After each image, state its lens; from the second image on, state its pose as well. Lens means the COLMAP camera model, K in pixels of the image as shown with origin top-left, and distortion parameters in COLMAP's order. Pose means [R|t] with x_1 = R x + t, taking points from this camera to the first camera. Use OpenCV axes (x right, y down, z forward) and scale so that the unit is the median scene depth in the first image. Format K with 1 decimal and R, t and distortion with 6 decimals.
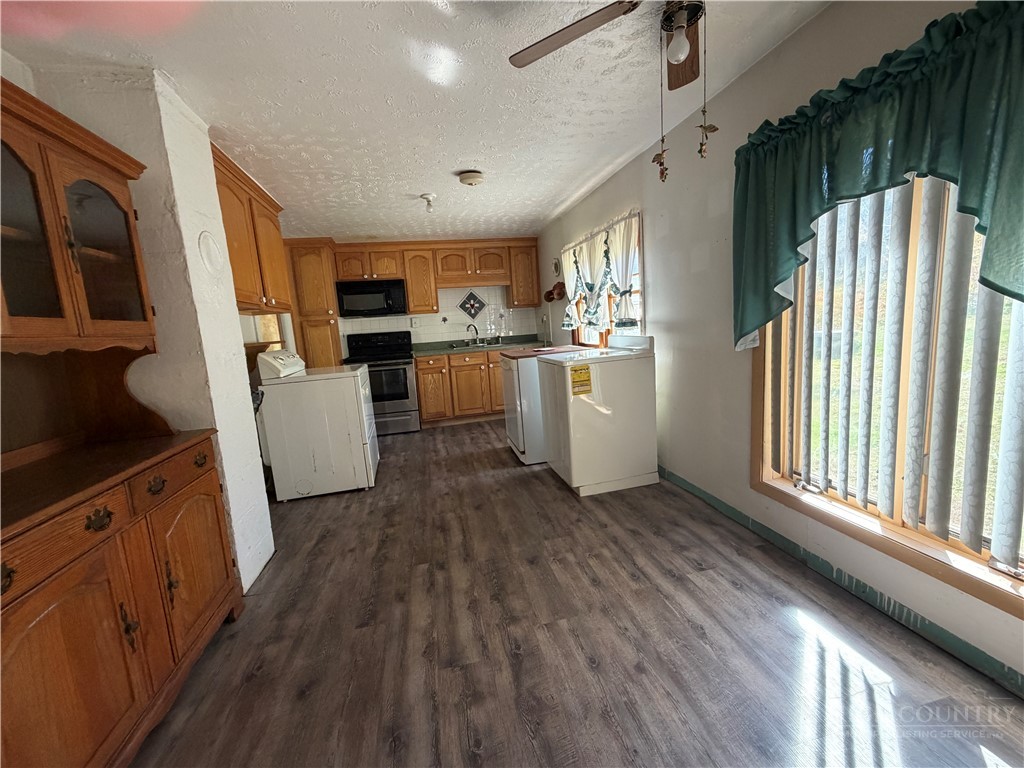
lens RADIAL K [[408.4, 0, 509.2], [0, 408.4, 383.5], [0, 0, 1]] dist [0.000667, 0.000010]
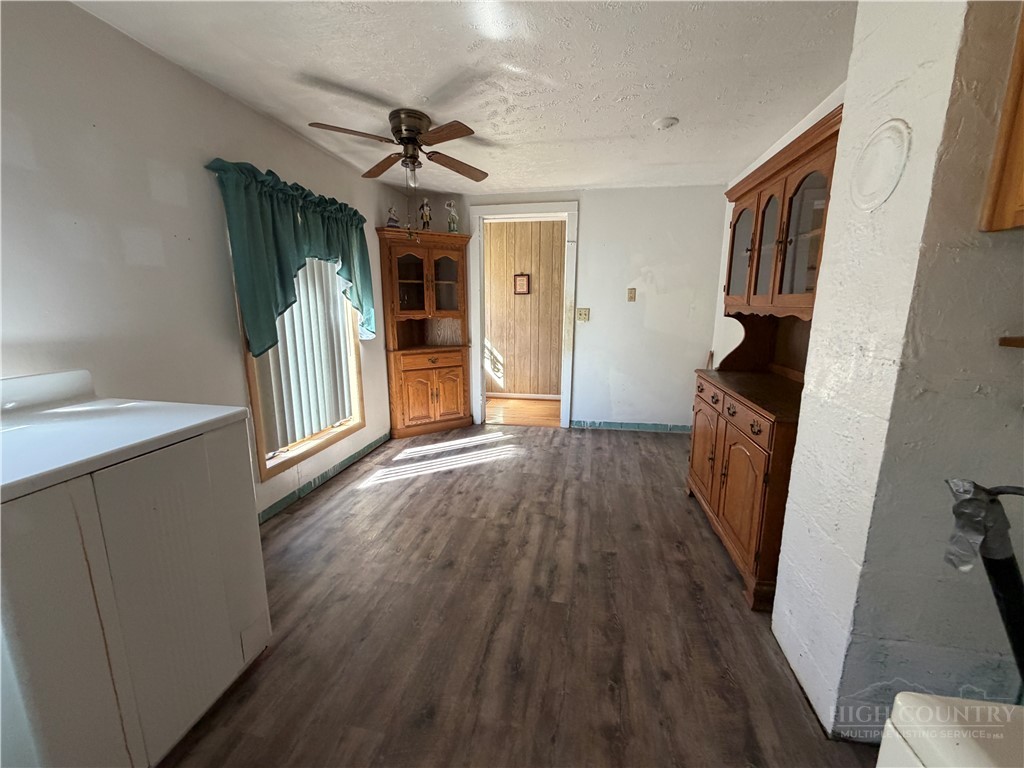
lens RADIAL K [[408.4, 0, 509.2], [0, 408.4, 383.5], [0, 0, 1]] dist [0.000667, 0.000010]
pose [[-0.918727, -0.006096, 0.394847, -0.516029], [0.119603, 0.948621, 0.292938, -0.274798], [-0.376346, 0.316355, -0.870795, 1.876091]]
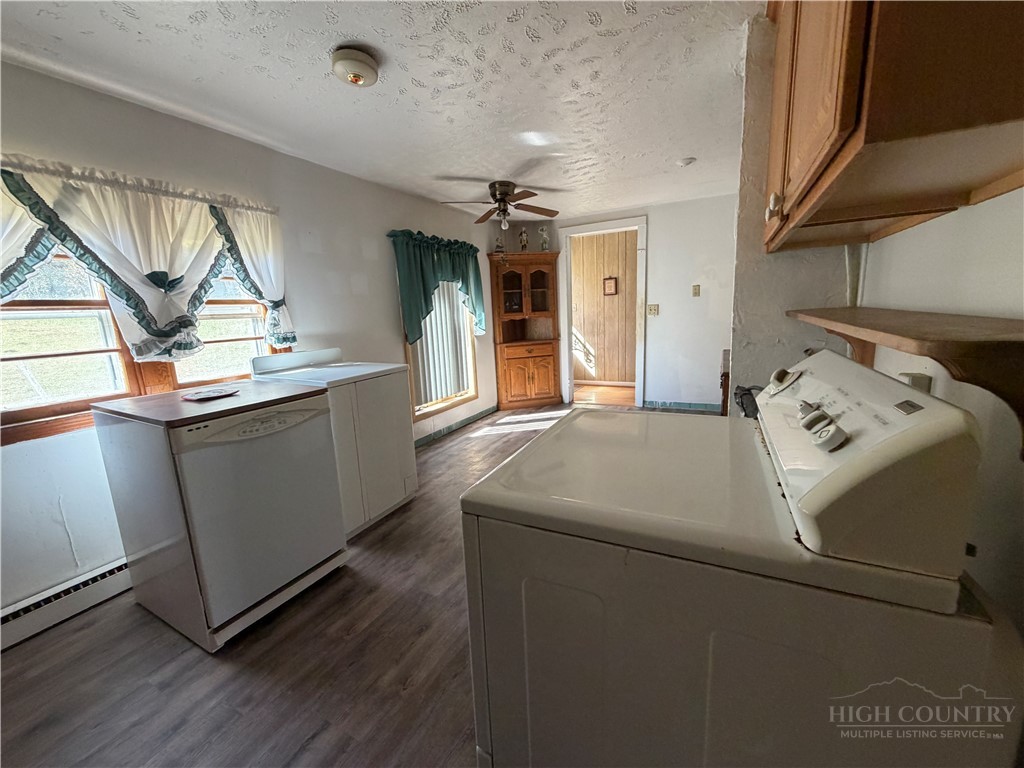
lens RADIAL K [[408.4, 0, 509.2], [0, 408.4, 383.5], [0, 0, 1]] dist [0.000667, 0.000010]
pose [[-0.757642, -0.010398, 0.652587, -1.006467], [0.193470, 0.951356, 0.239773, -0.289354], [-0.623336, 0.307918, -0.718776, 2.263991]]
